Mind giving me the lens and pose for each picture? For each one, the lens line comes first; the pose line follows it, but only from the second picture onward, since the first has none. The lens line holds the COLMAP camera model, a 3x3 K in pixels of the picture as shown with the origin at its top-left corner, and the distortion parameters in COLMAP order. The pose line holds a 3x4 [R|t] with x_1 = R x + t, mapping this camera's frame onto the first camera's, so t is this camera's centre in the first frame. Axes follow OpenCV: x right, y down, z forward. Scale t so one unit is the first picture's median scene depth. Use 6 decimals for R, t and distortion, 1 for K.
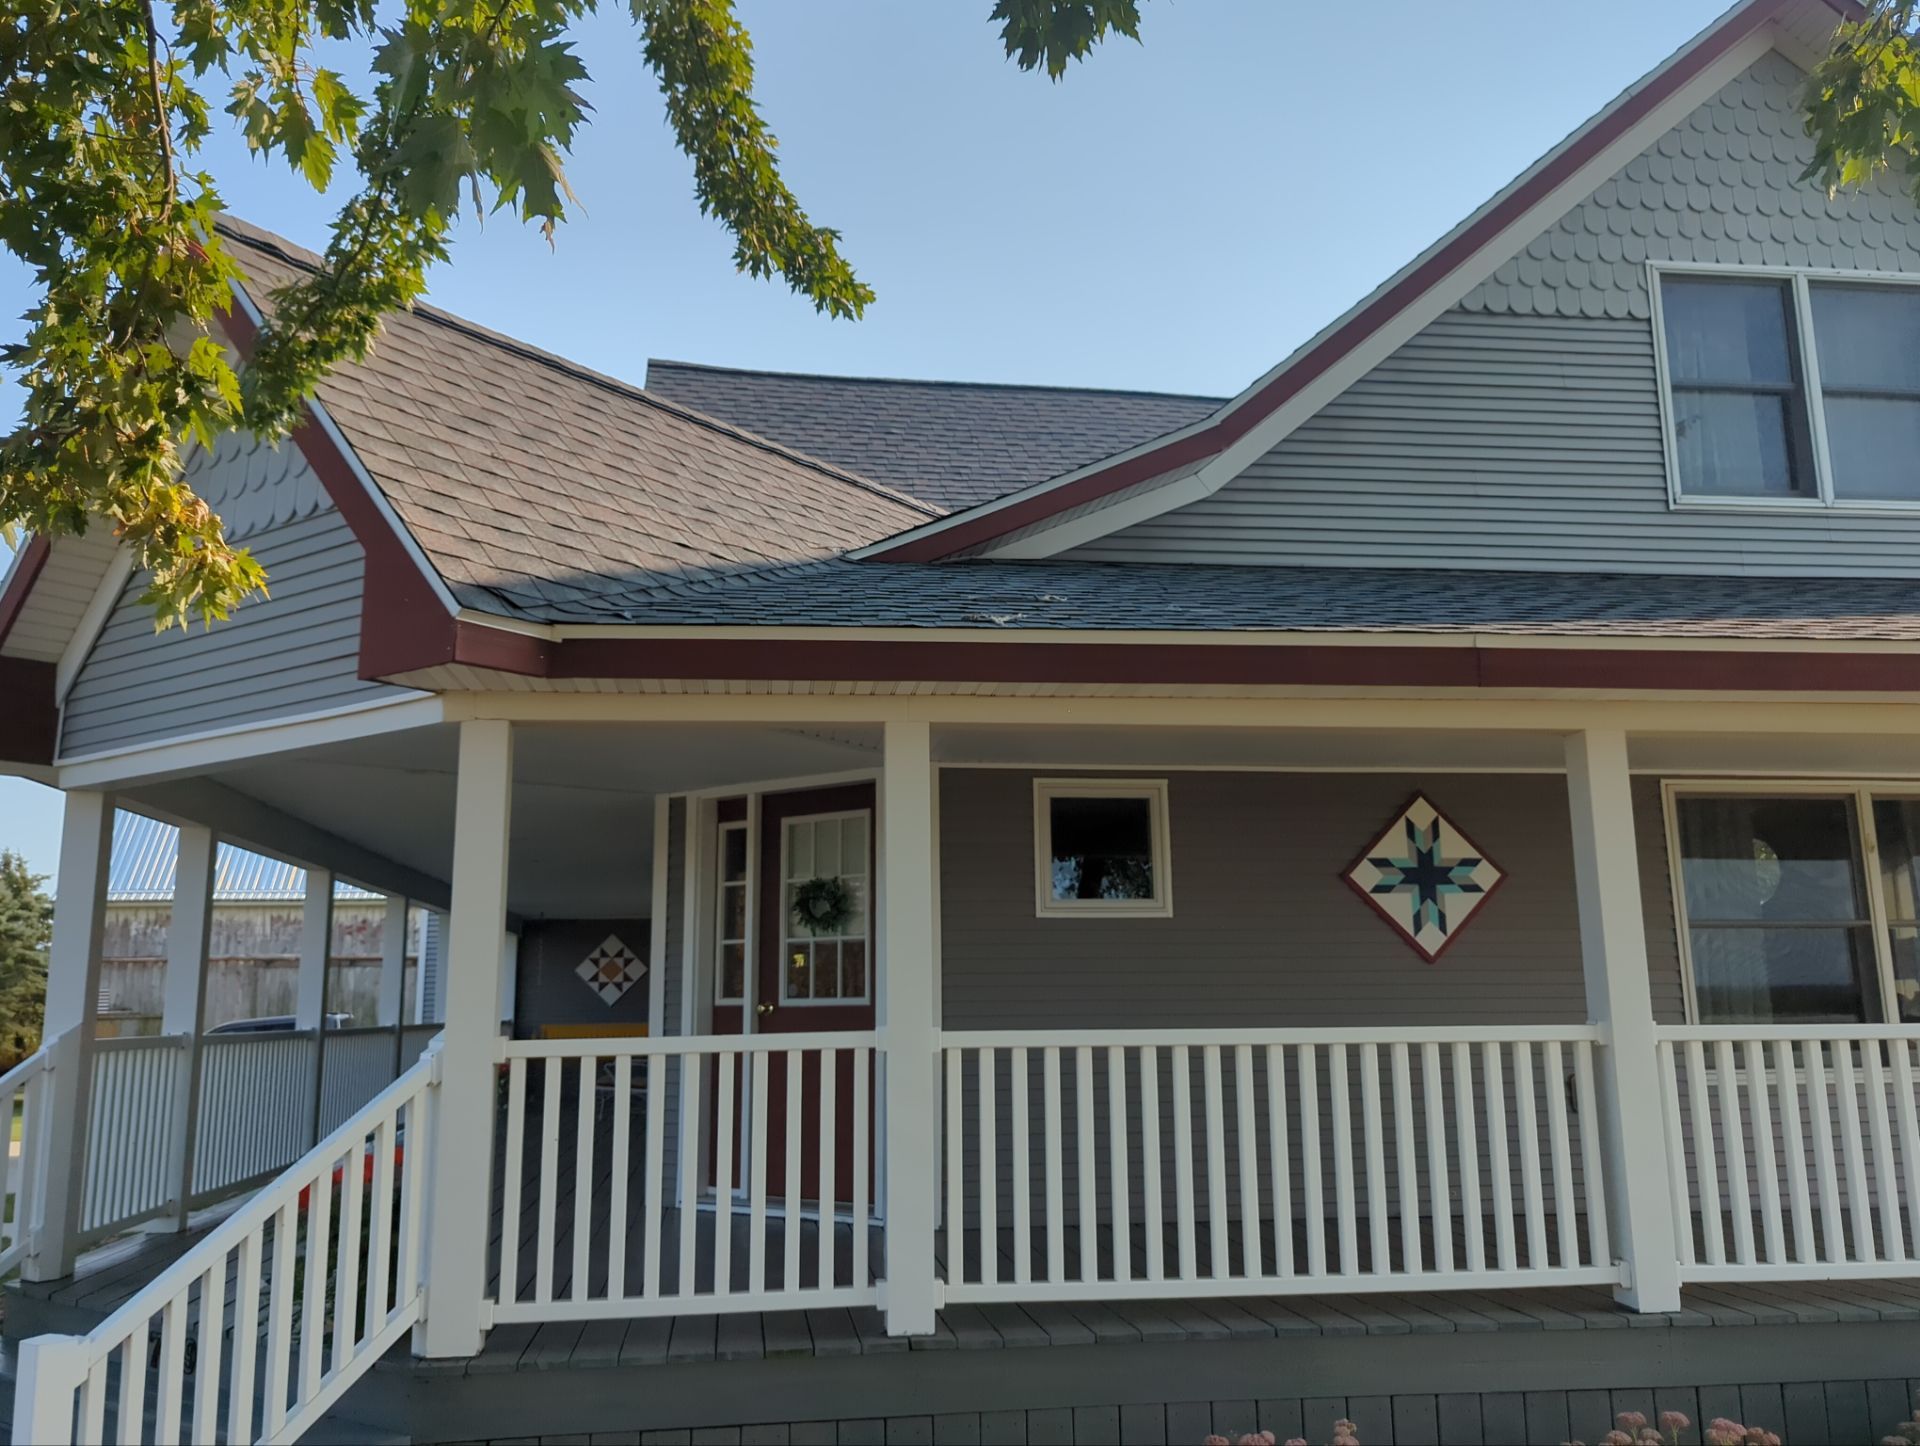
lens RADIAL K [[1613.9, 0, 961.7], [0, 1613.9, 683.4], [0, 0, 1]] dist [0.089189, -0.093508]
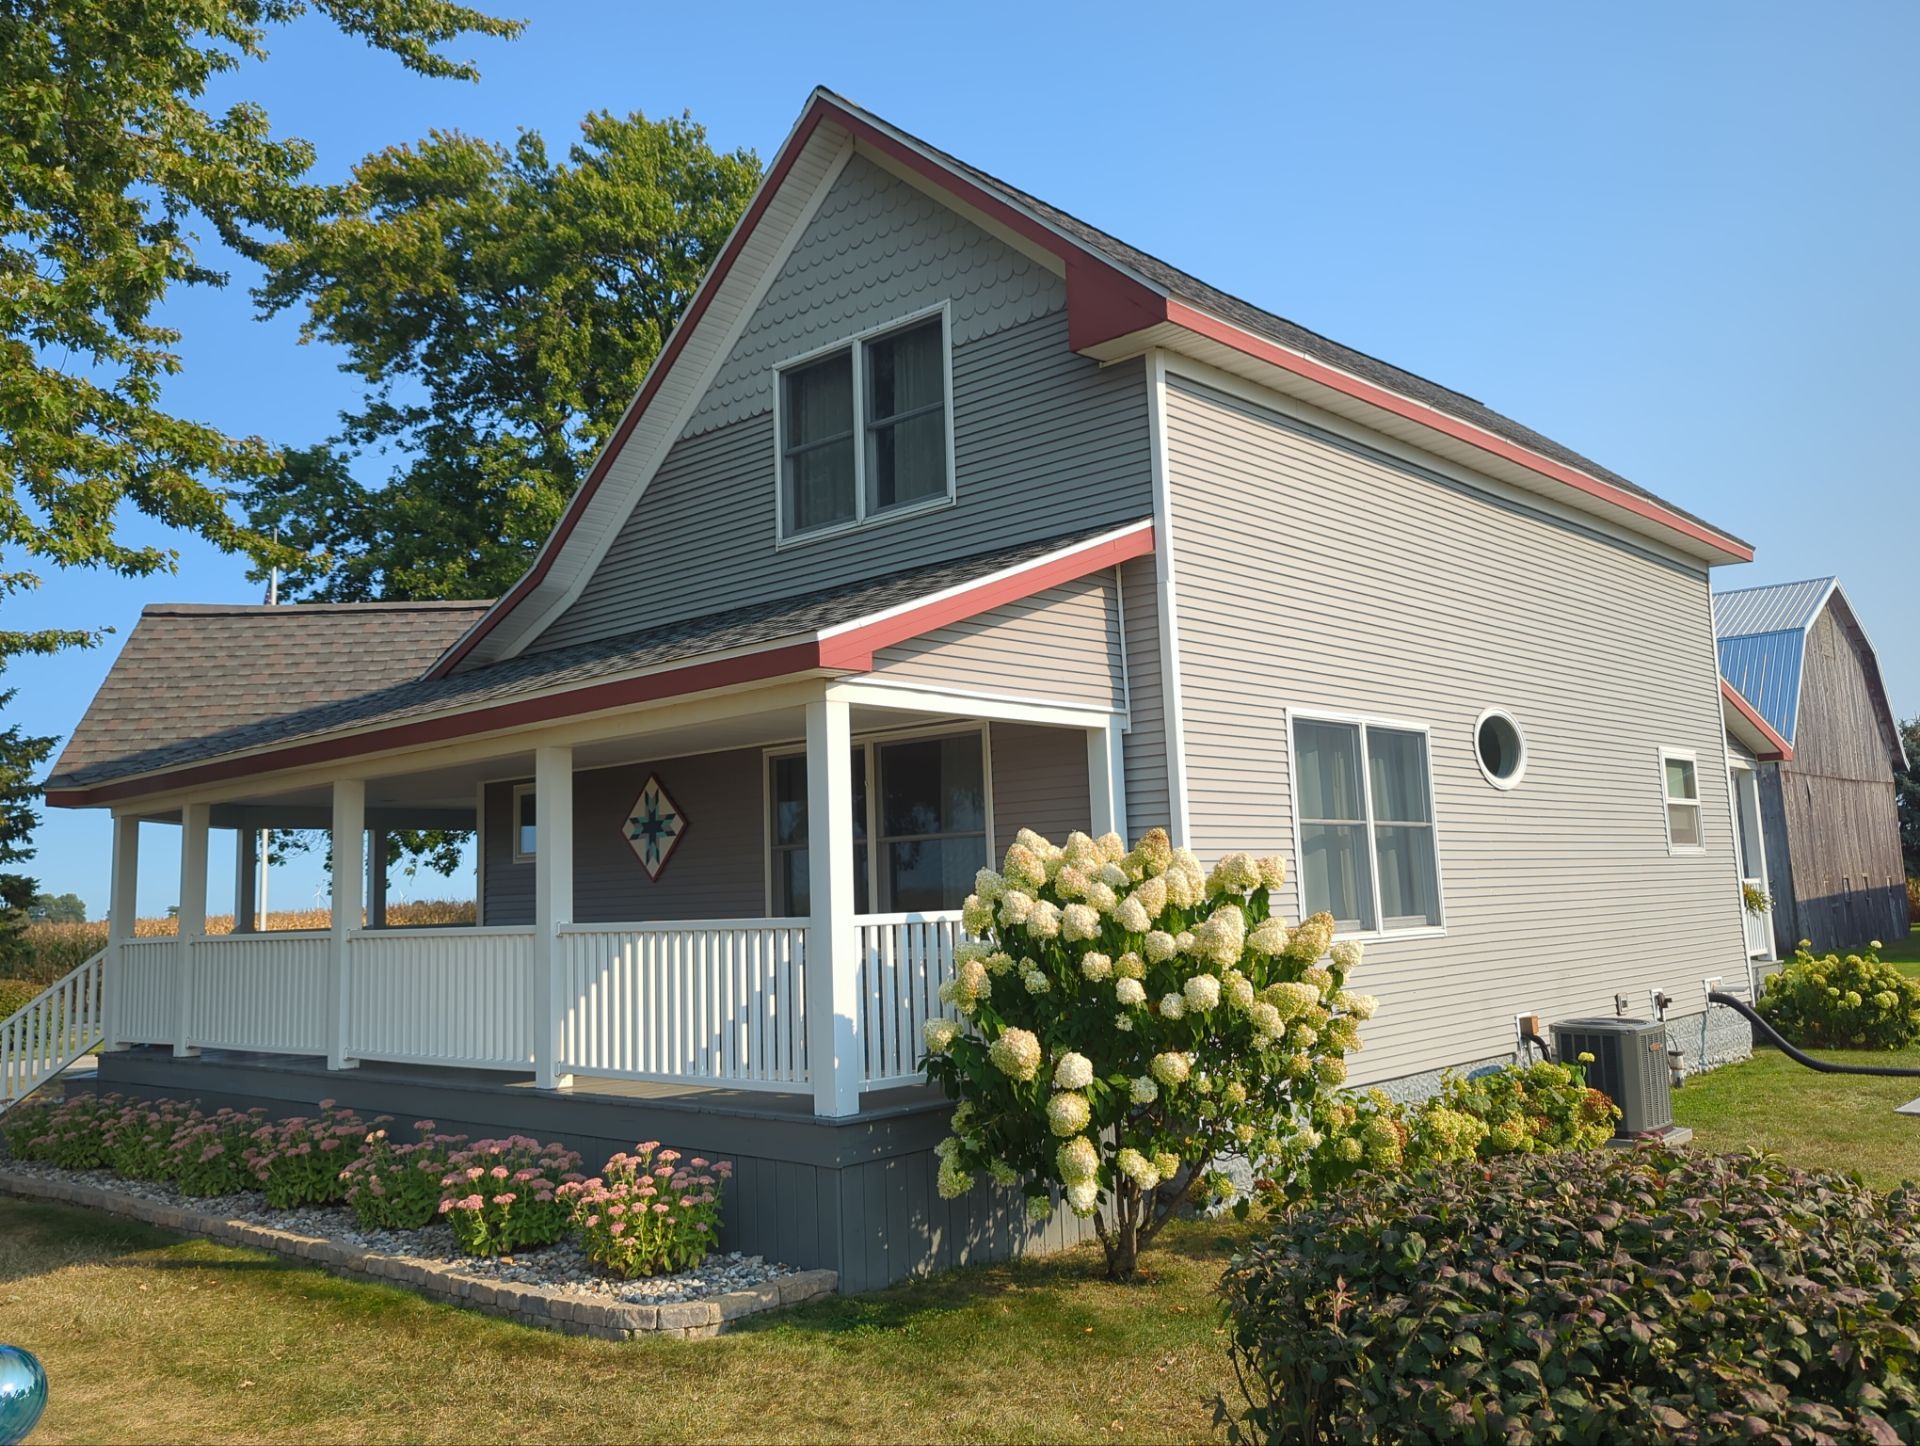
lens RADIAL K [[1613.9, 0, 961.7], [0, 1613.9, 683.4], [0, 0, 1]] dist [0.089189, -0.093508]
pose [[0.634984, -0.110207, -0.764624, 1.680726], [0.178998, 0.983826, 0.006849, 0.024139], [0.751502, -0.141215, 0.644440, 0.232555]]
